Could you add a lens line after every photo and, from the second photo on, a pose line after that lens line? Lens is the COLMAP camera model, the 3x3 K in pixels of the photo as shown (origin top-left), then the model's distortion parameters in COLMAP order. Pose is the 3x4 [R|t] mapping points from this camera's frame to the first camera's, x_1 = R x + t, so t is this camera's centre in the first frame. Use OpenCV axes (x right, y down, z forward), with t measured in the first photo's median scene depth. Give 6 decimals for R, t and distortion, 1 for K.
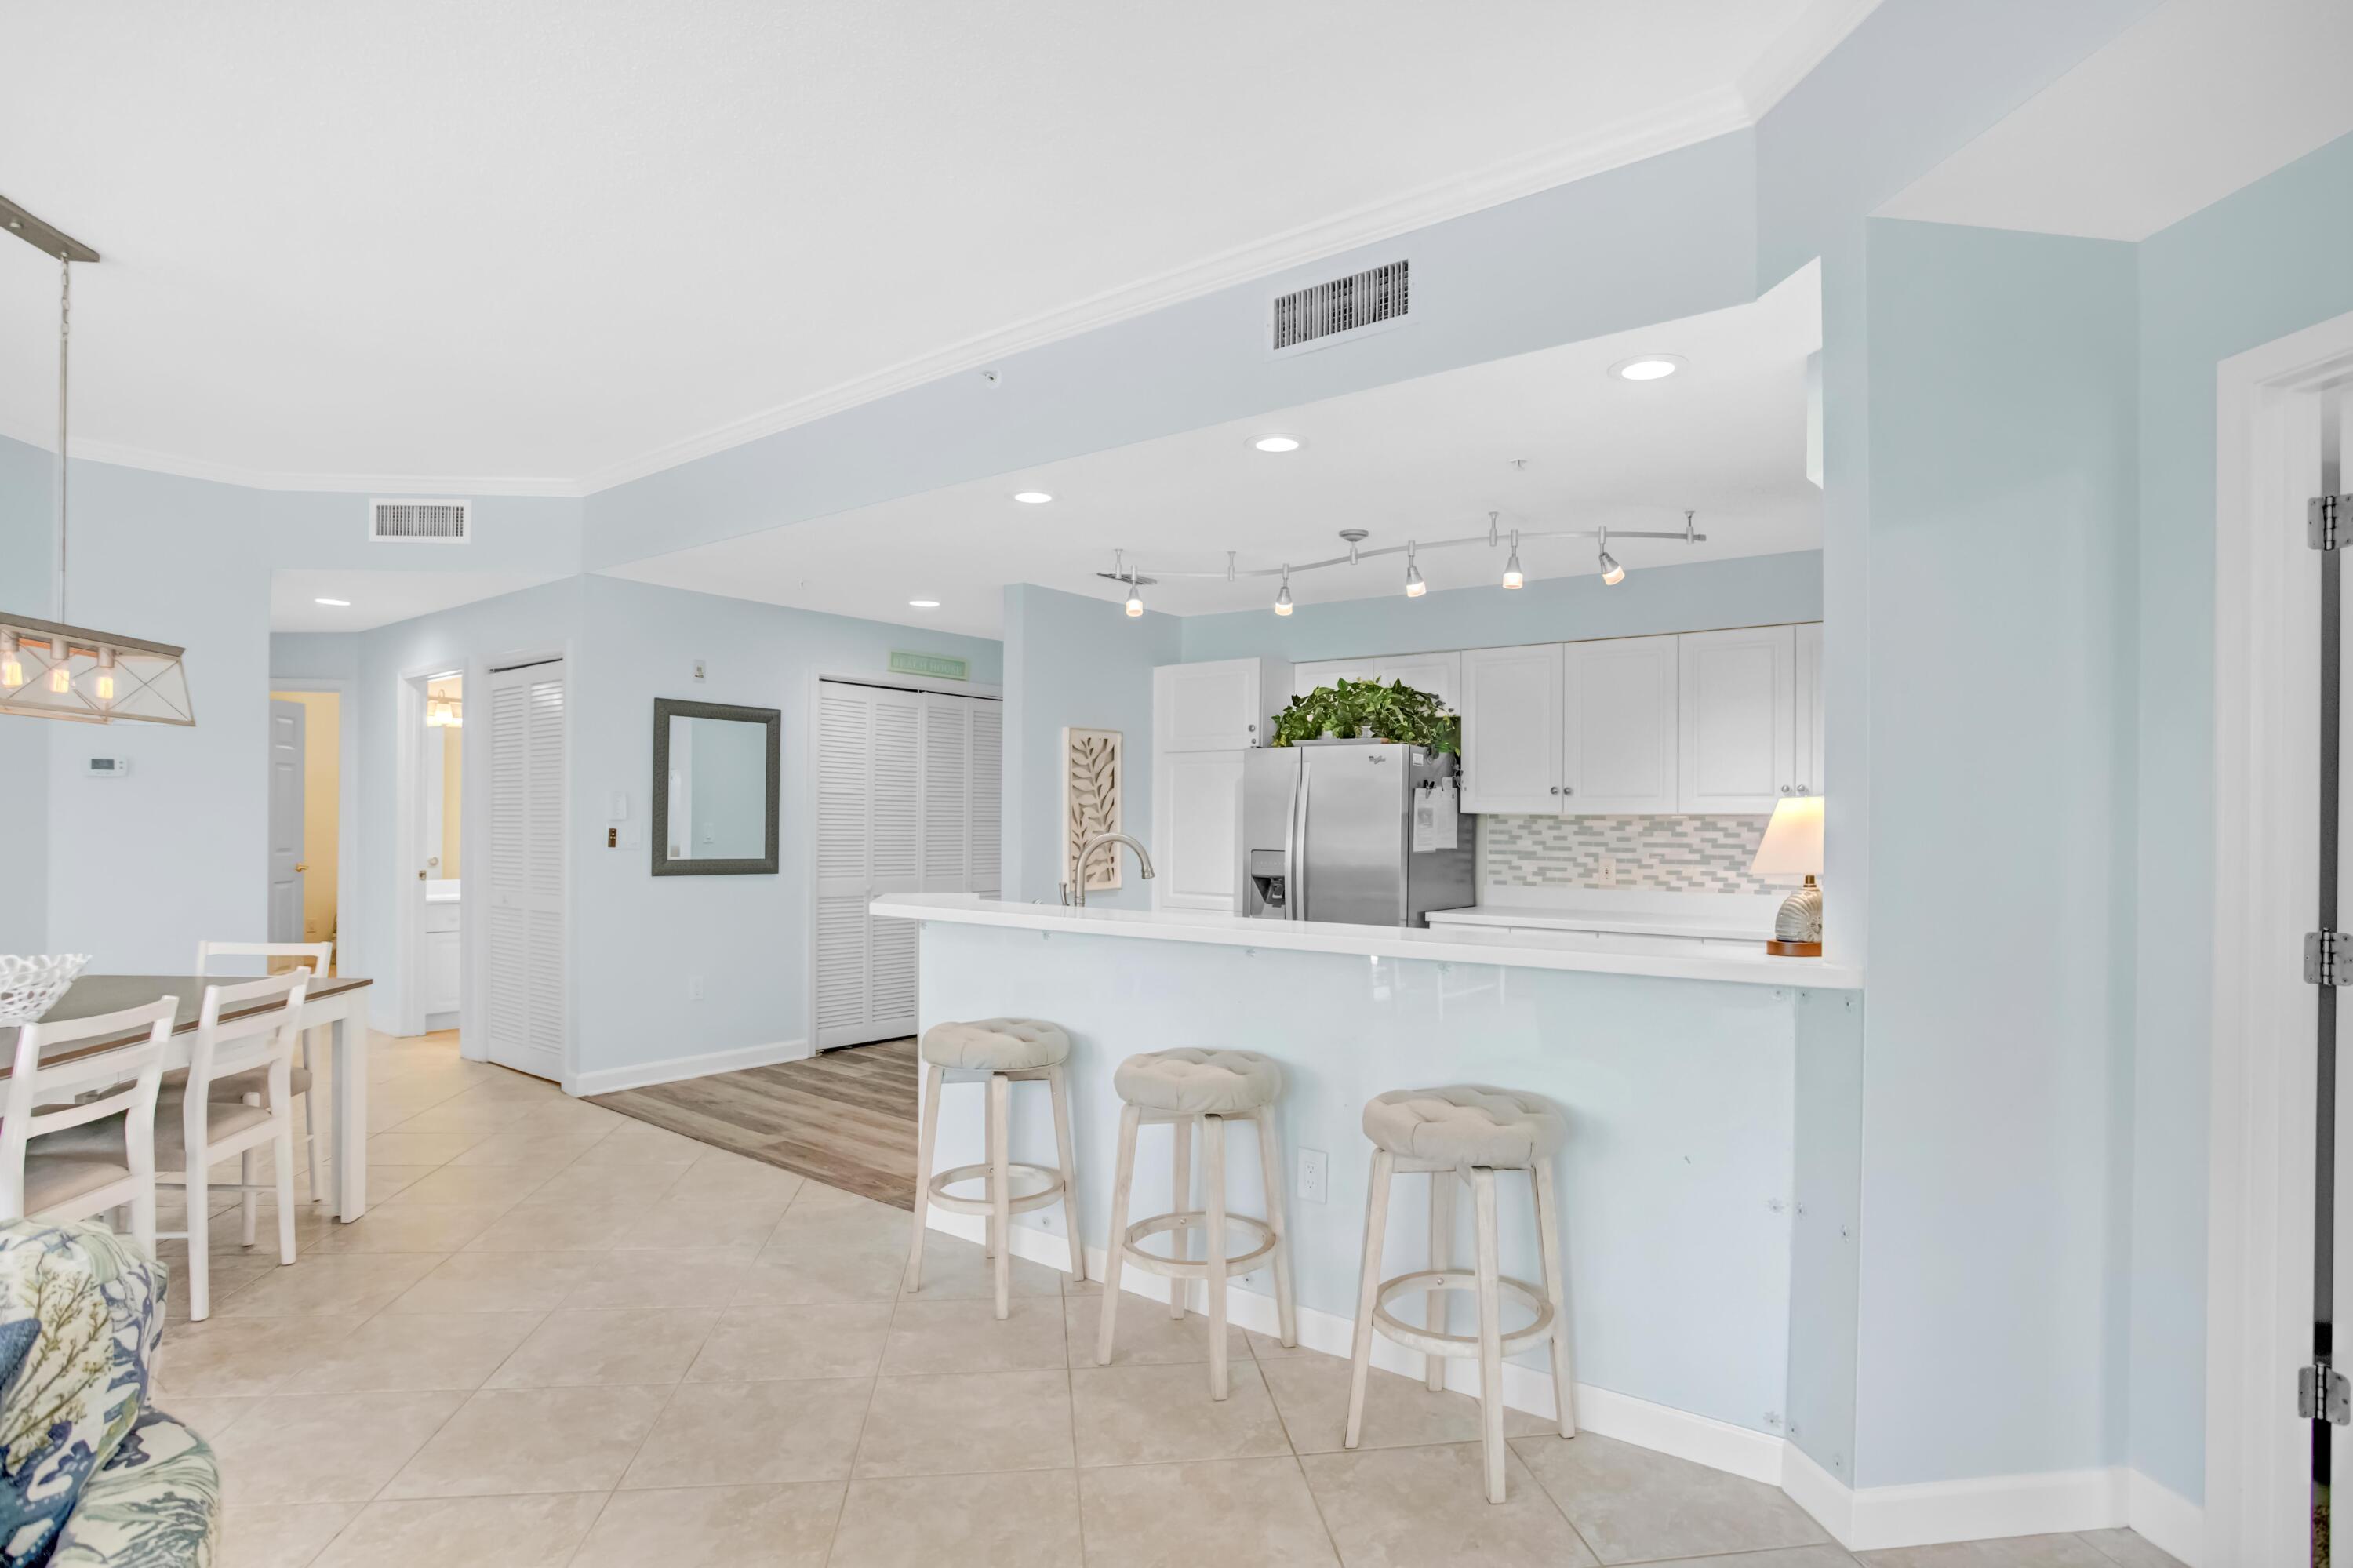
lens RADIAL K [[1242.3, 0, 1180.9], [0, 1242.3, 816.9], [0, 0, 1]] dist [-0.075976, 0.038917]
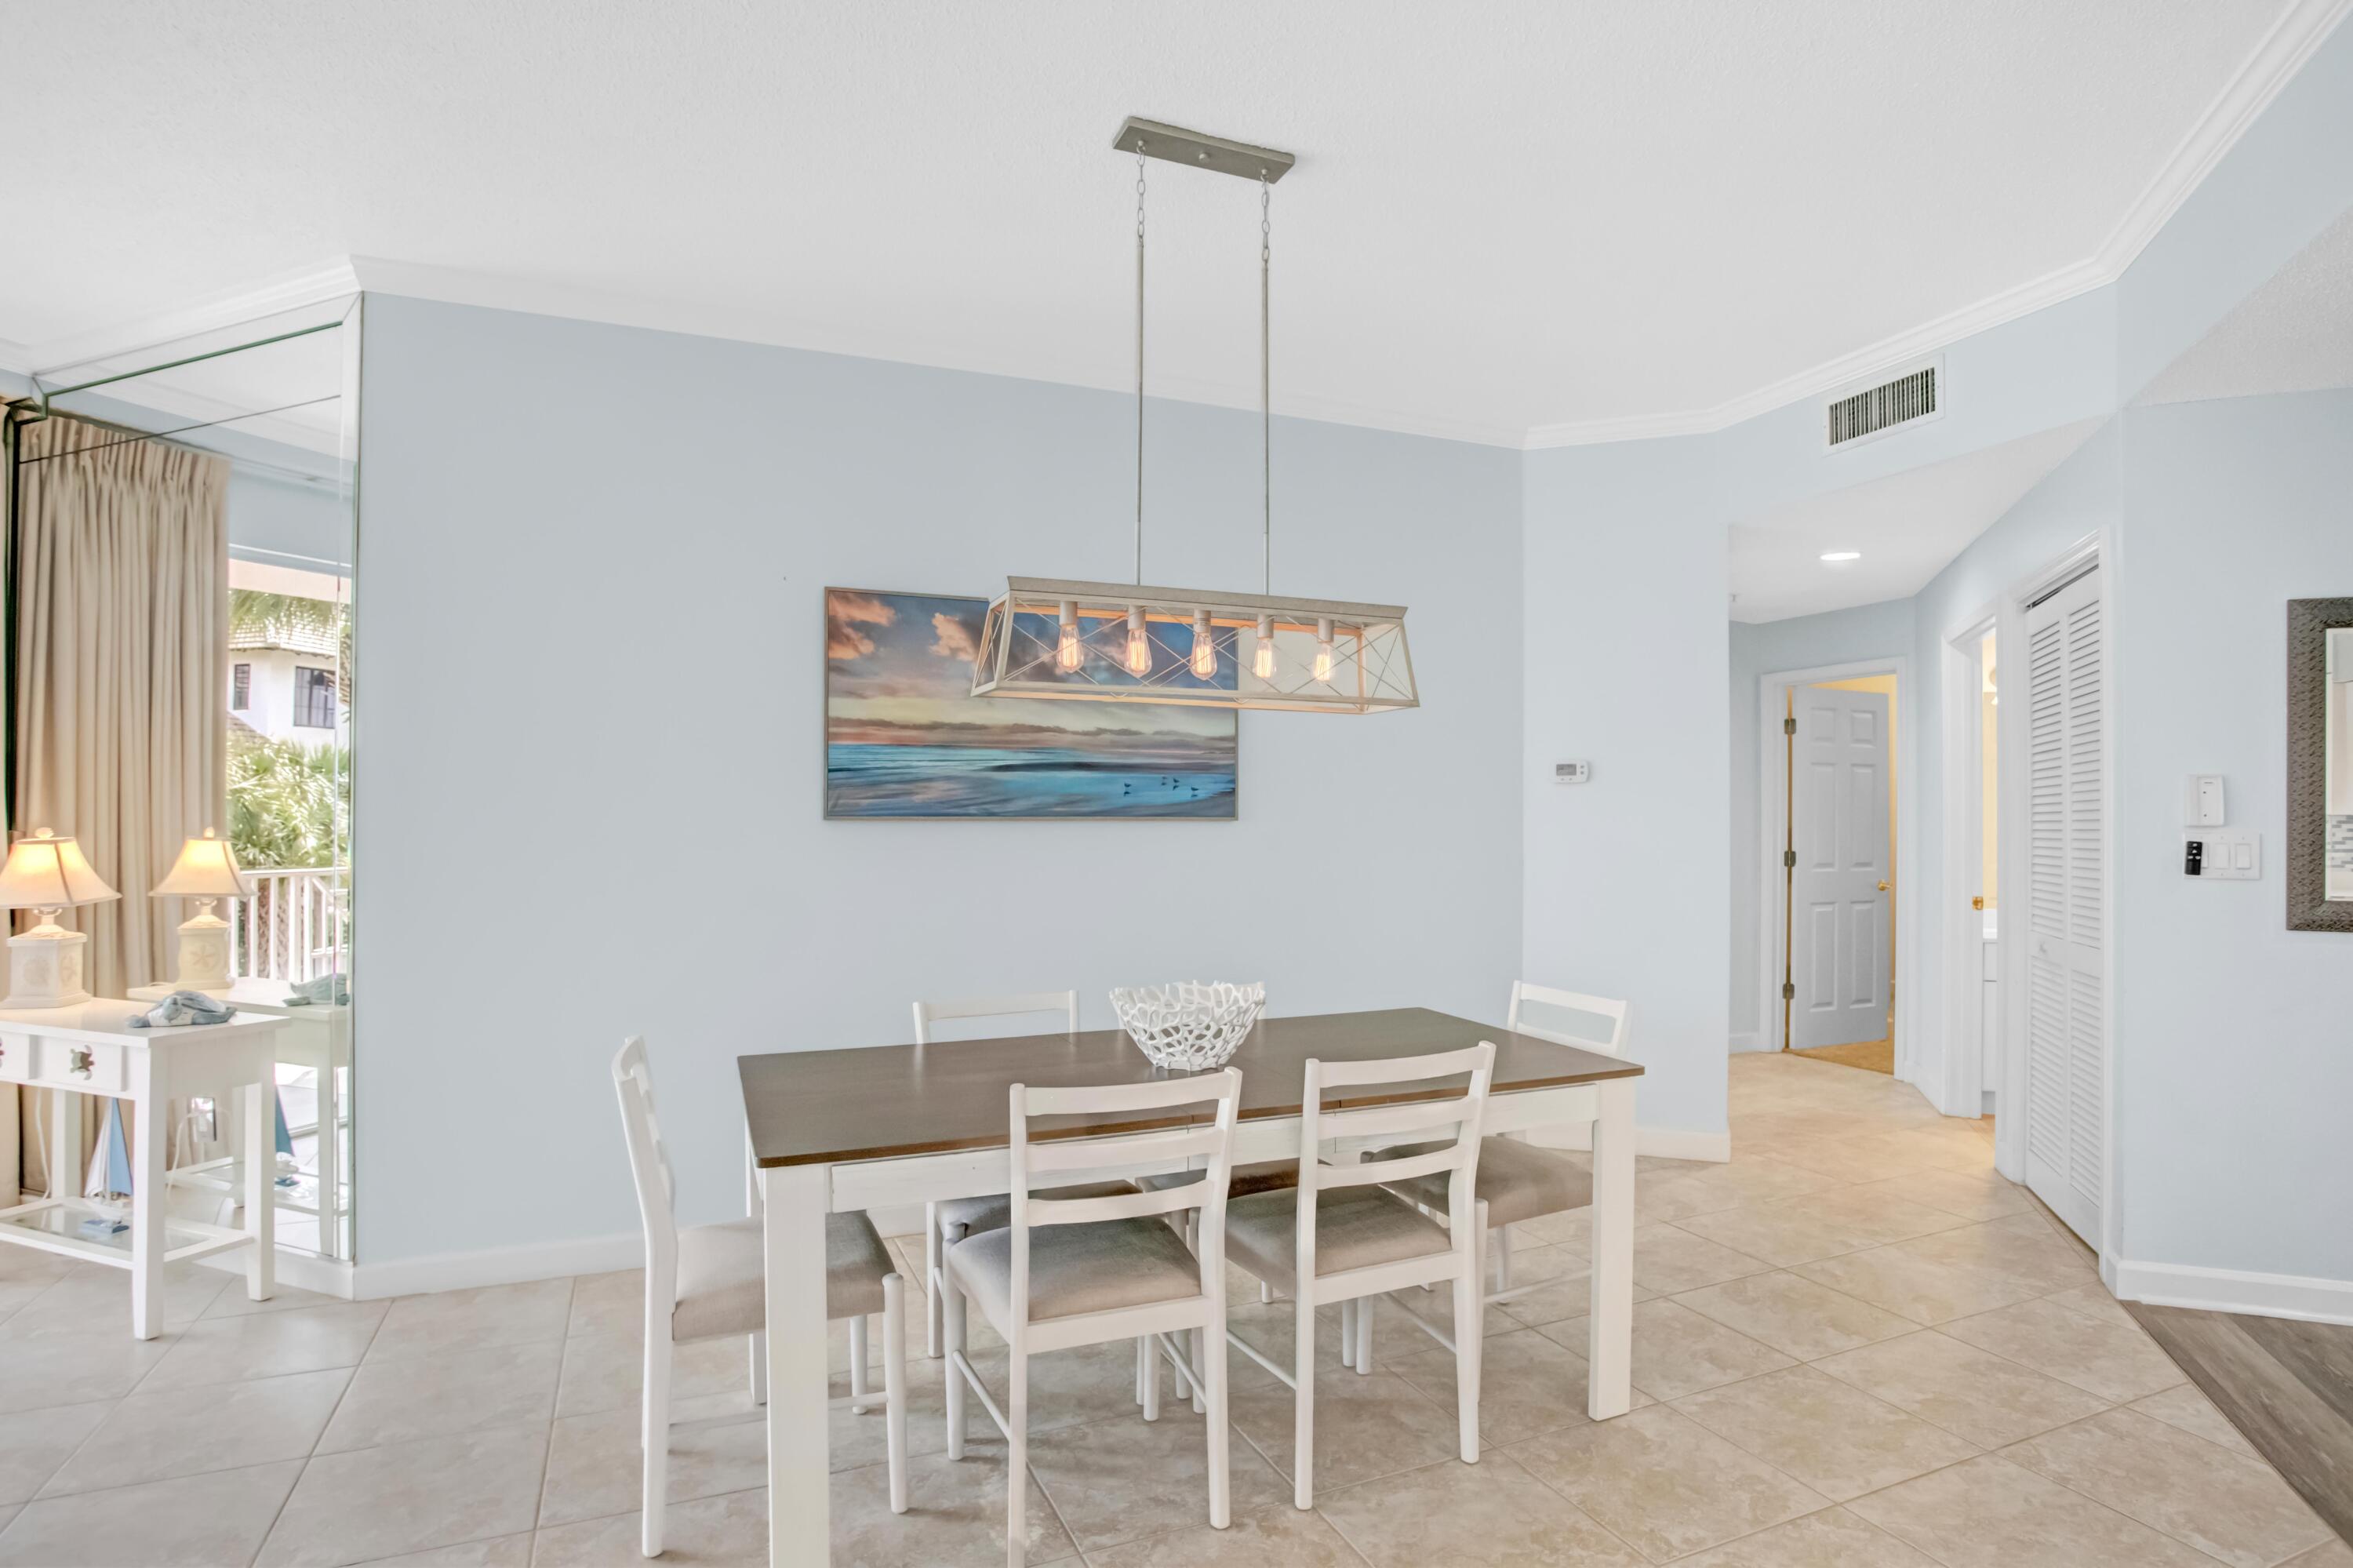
lens RADIAL K [[1242.3, 0, 1180.9], [0, 1242.3, 816.9], [0, 0, 1]] dist [-0.075976, 0.038917]
pose [[0.283648, -0.013538, -0.958833, -0.093767], [0.004530, 0.999908, -0.012778, 0.004306], [0.958918, -0.000719, 0.283684, 0.566356]]
